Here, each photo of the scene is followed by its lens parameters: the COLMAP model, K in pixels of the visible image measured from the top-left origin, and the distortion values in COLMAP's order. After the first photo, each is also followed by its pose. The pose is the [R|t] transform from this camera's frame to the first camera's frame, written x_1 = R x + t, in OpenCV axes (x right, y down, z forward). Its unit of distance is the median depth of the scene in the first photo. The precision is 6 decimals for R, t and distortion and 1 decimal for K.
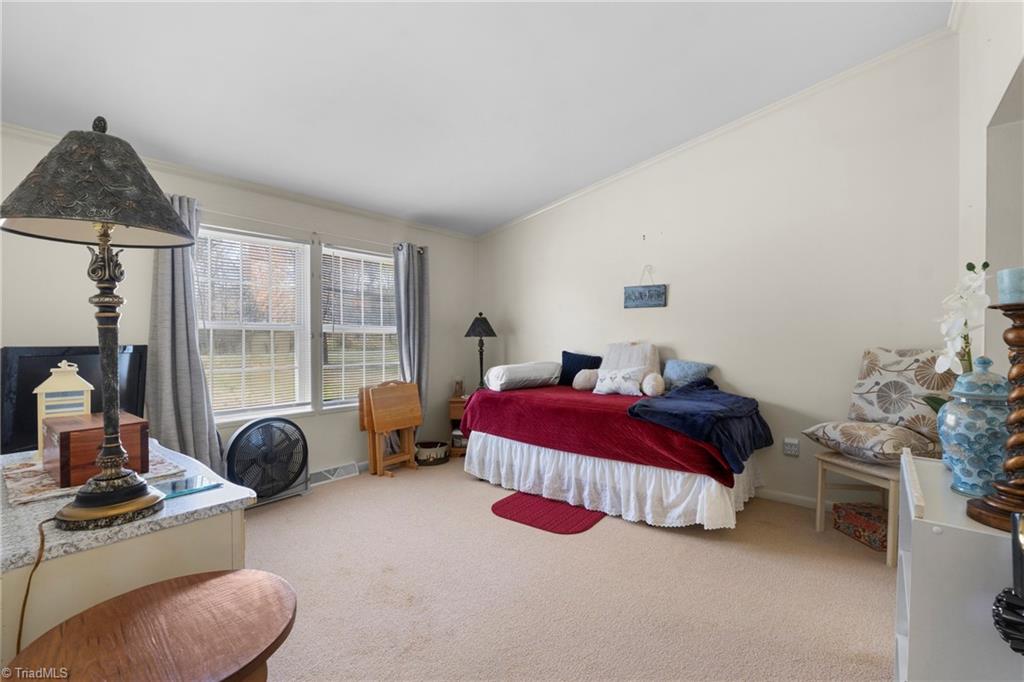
lens RADIAL K [[446.6, 0, 508.7], [0, 446.6, 344.1], [0, 0, 1]] dist [0.000139, -0.000088]
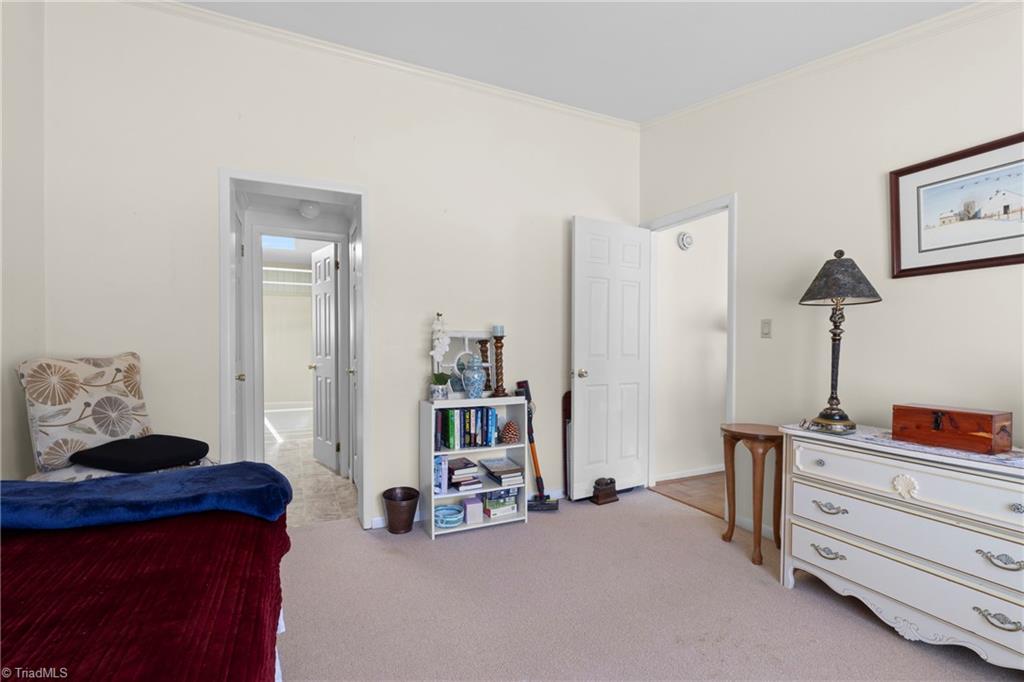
lens RADIAL K [[446.6, 0, 508.7], [0, 446.6, 344.1], [0, 0, 1]] dist [0.000139, -0.000088]
pose [[-0.900432, -0.007574, 0.434931, -0.152390], [0.001460, 0.999790, 0.020433, -0.029711], [-0.434995, 0.019034, -0.900232, 1.418022]]
